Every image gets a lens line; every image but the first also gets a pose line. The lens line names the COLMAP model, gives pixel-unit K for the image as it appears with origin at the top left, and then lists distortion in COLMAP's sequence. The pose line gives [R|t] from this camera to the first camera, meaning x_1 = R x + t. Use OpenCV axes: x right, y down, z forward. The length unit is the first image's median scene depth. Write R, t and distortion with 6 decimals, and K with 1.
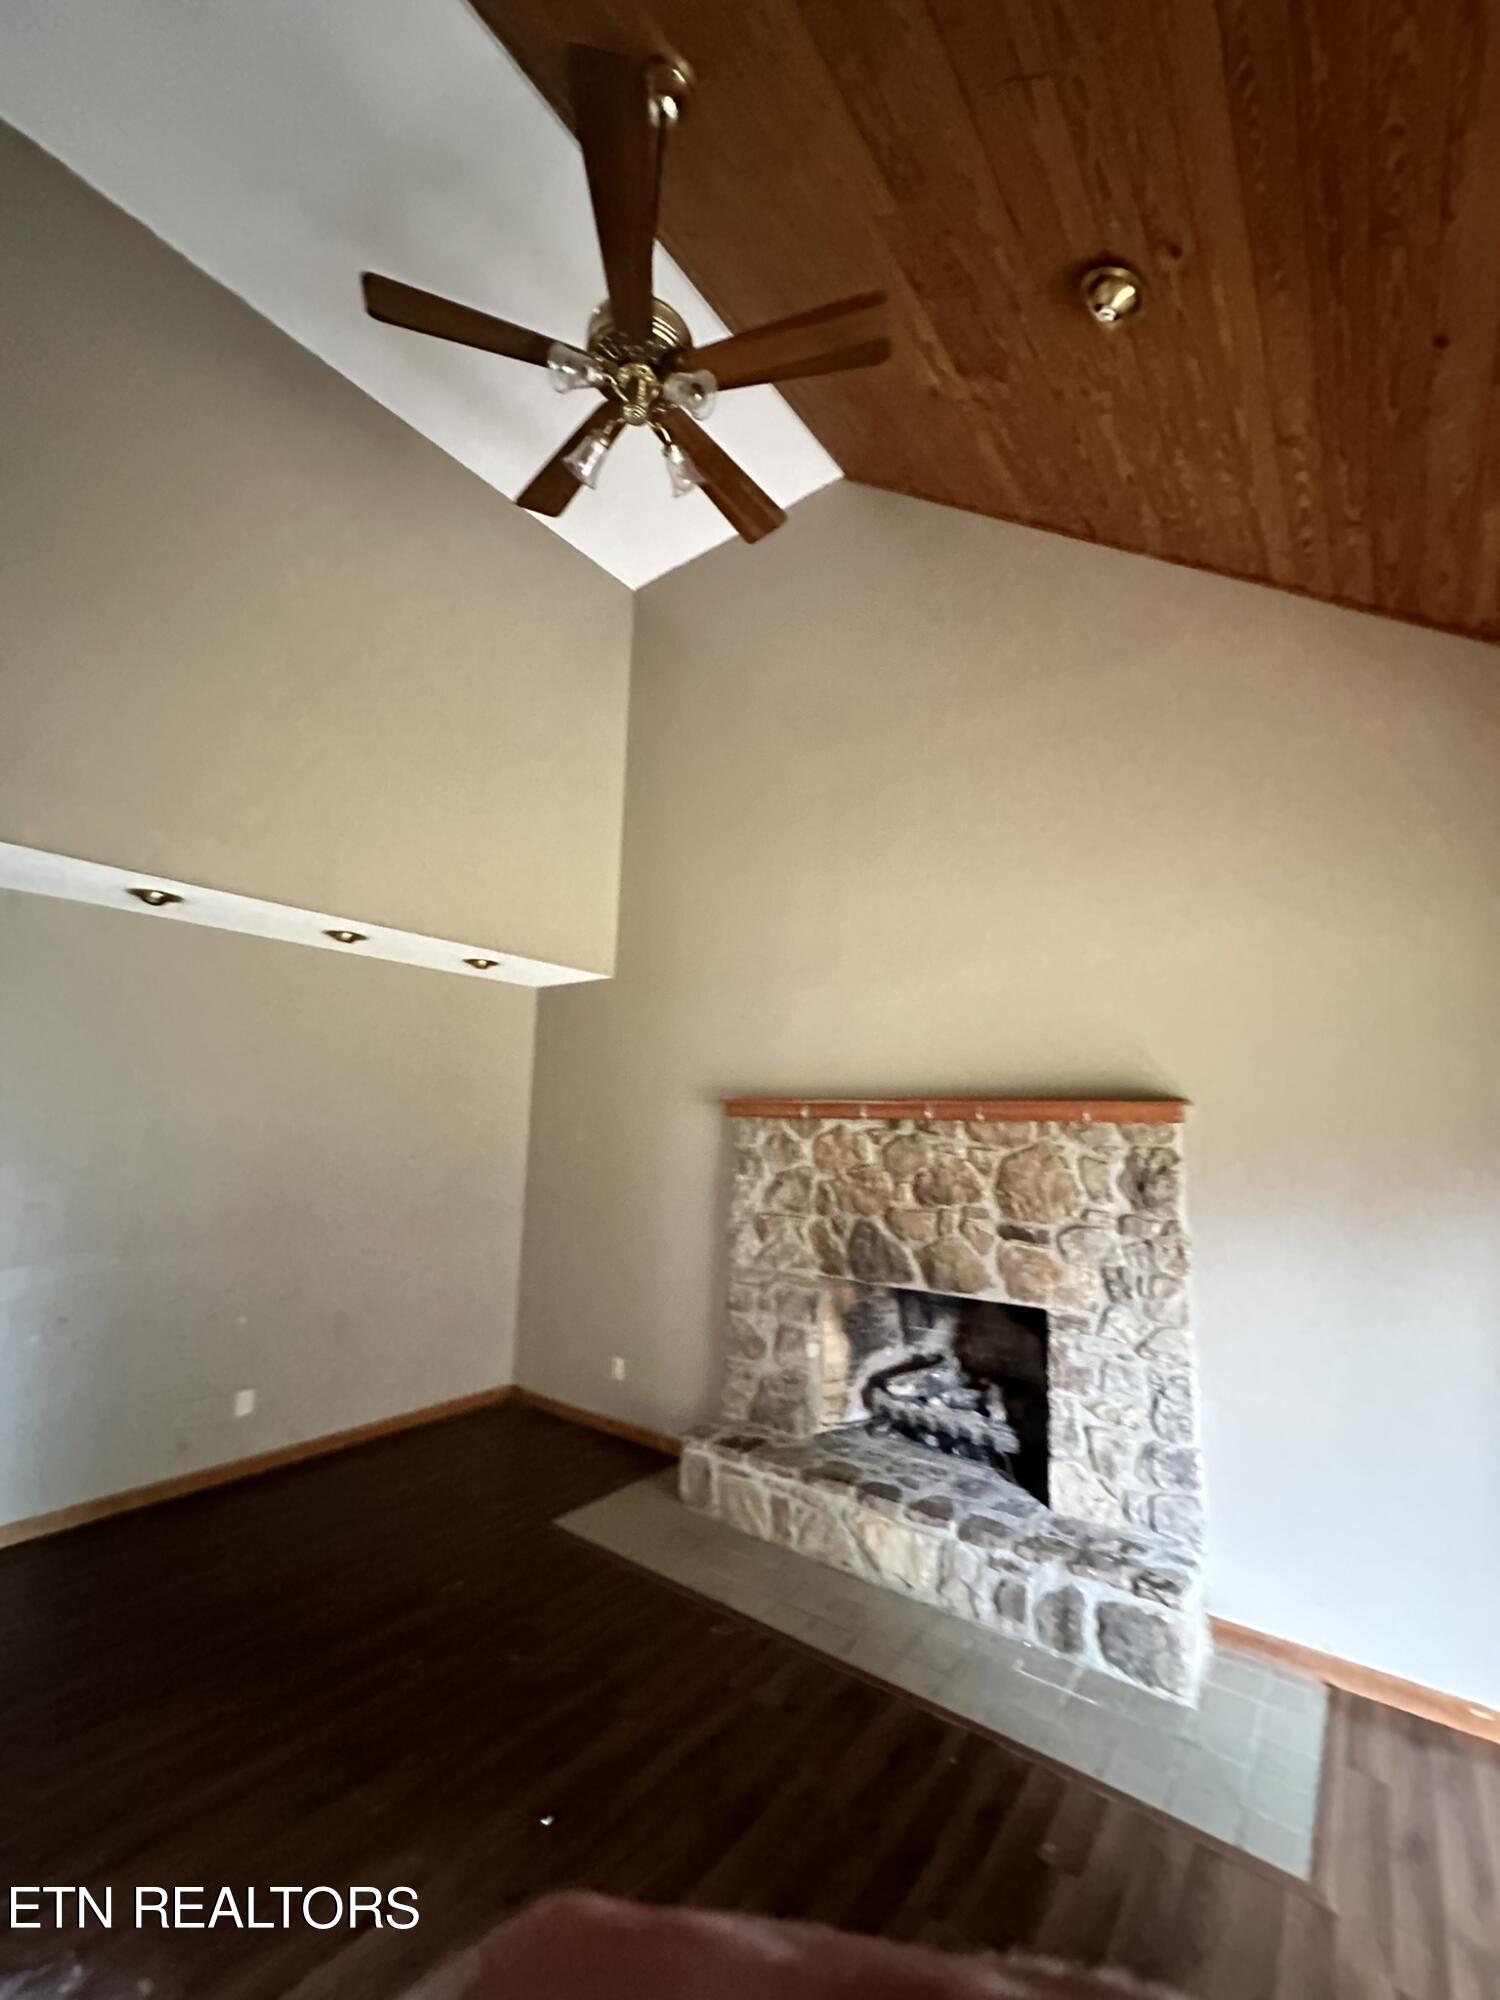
lens RADIAL K [[797.4, 0, 747.9], [0, 797.4, 999.4], [0, 0, 1]] dist [-0.004052, 0.001045]
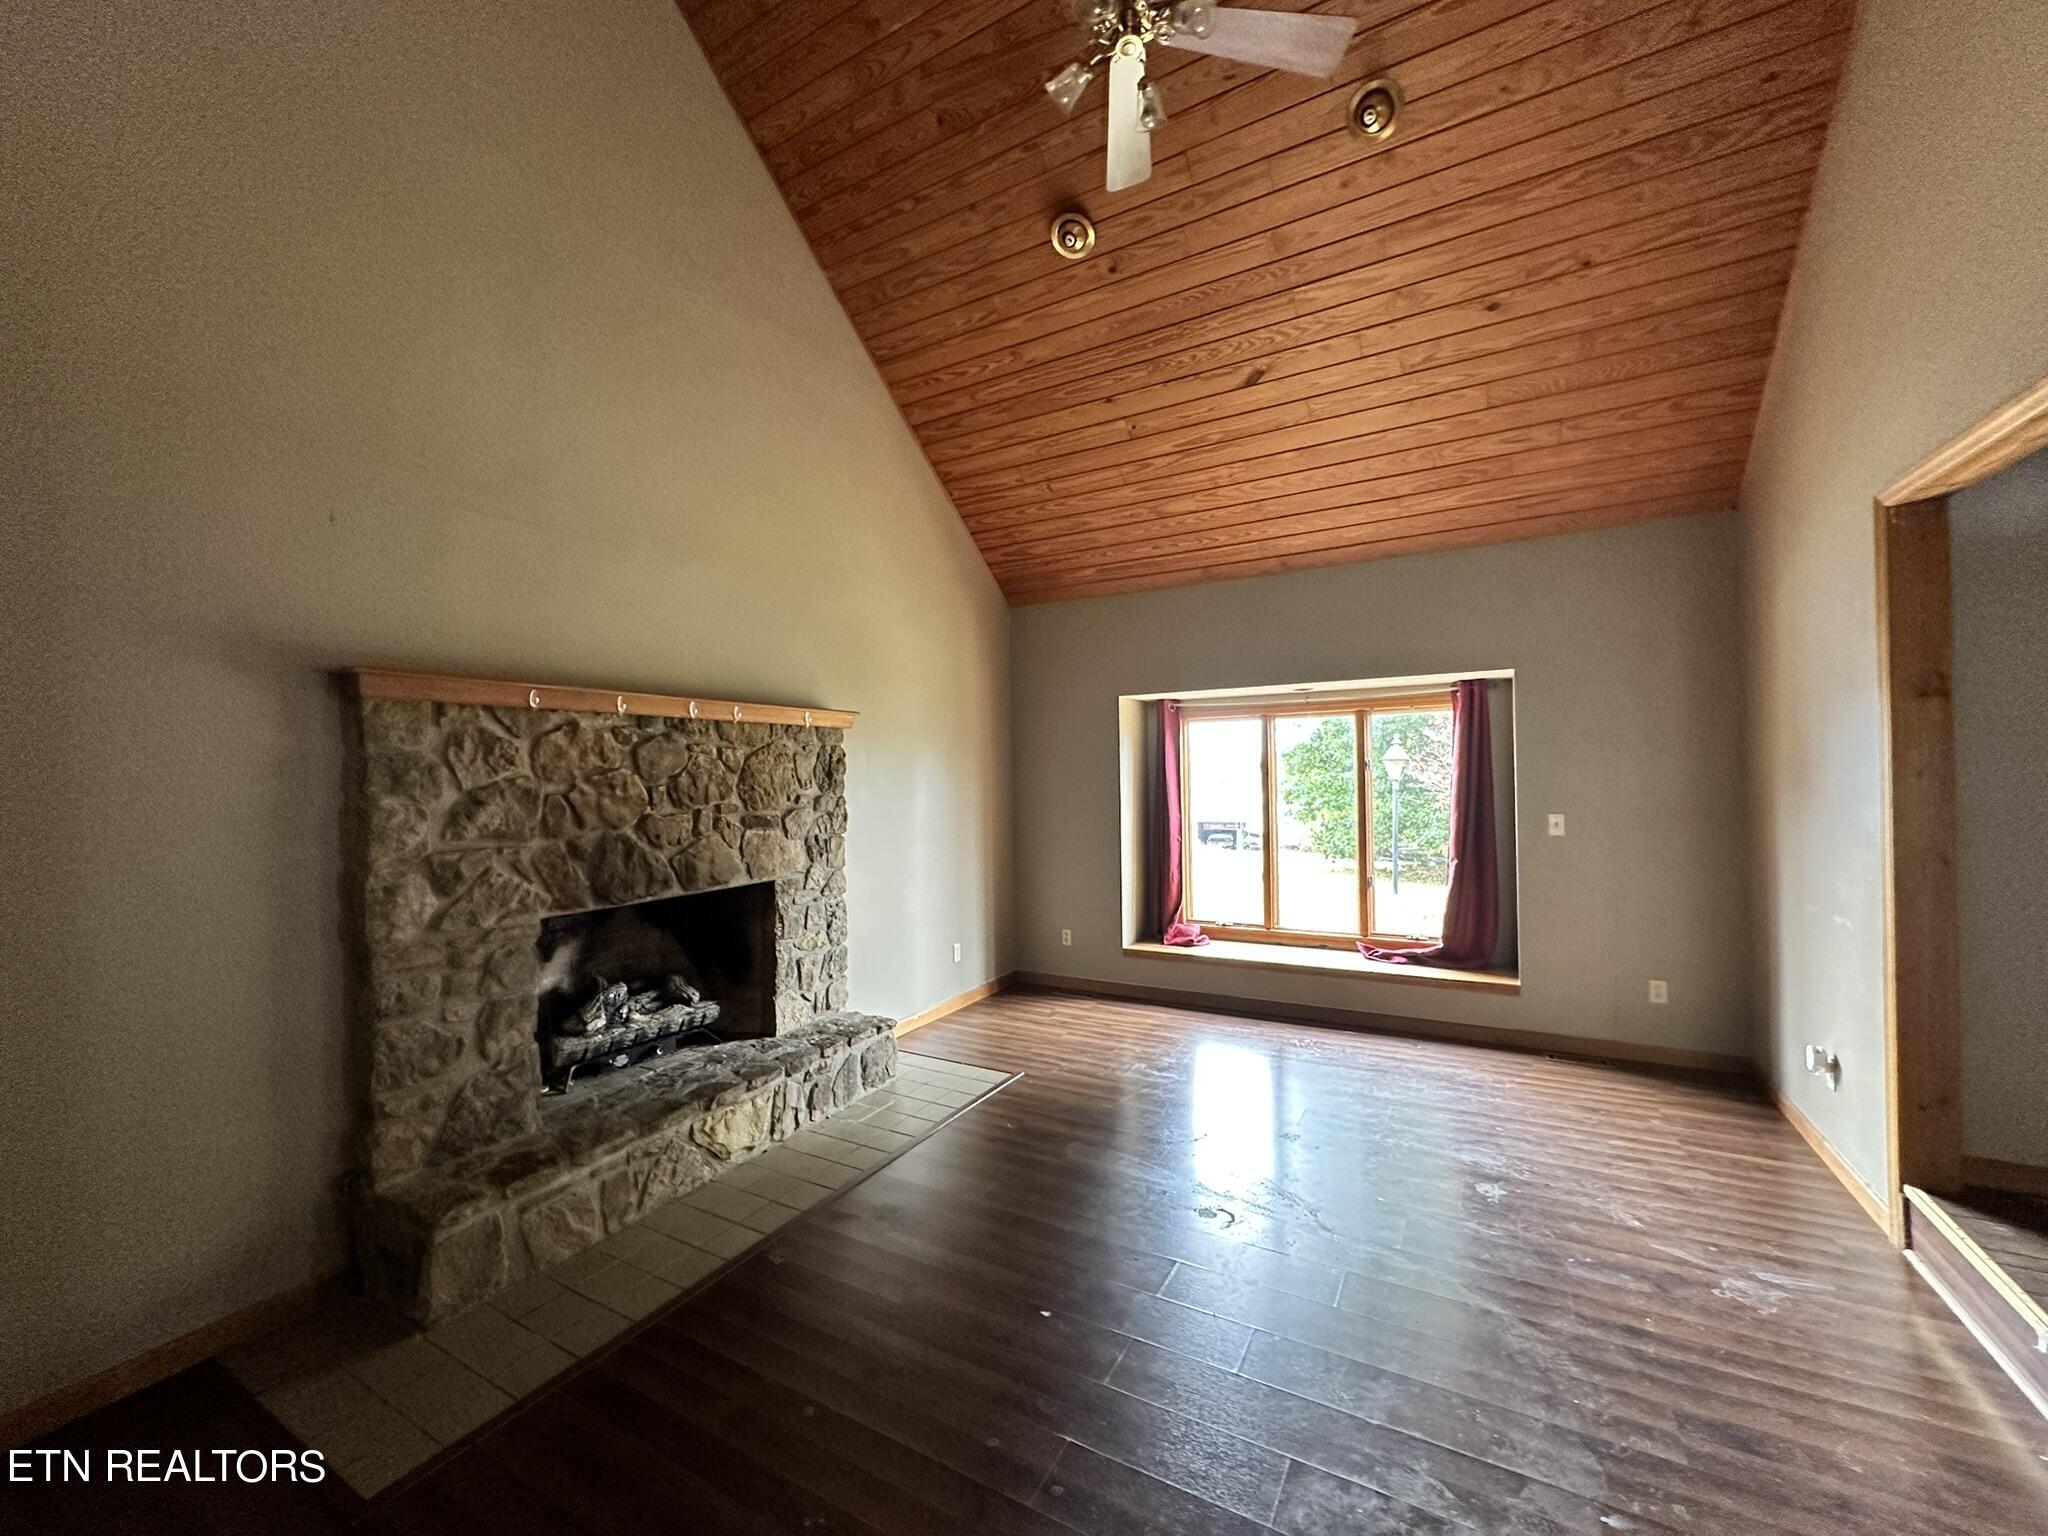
lens RADIAL K [[816.6, 0, 1024.6], [0, 816.6, 768.8], [0, 0, 1]] dist [-0.004052, 0.001045]
pose [[-0.137623, -0.018063, 0.990320, -0.824875], [-0.151172, 0.988503, -0.002978, 0.161547], [-0.978880, -0.150119, -0.138771, 0.777054]]
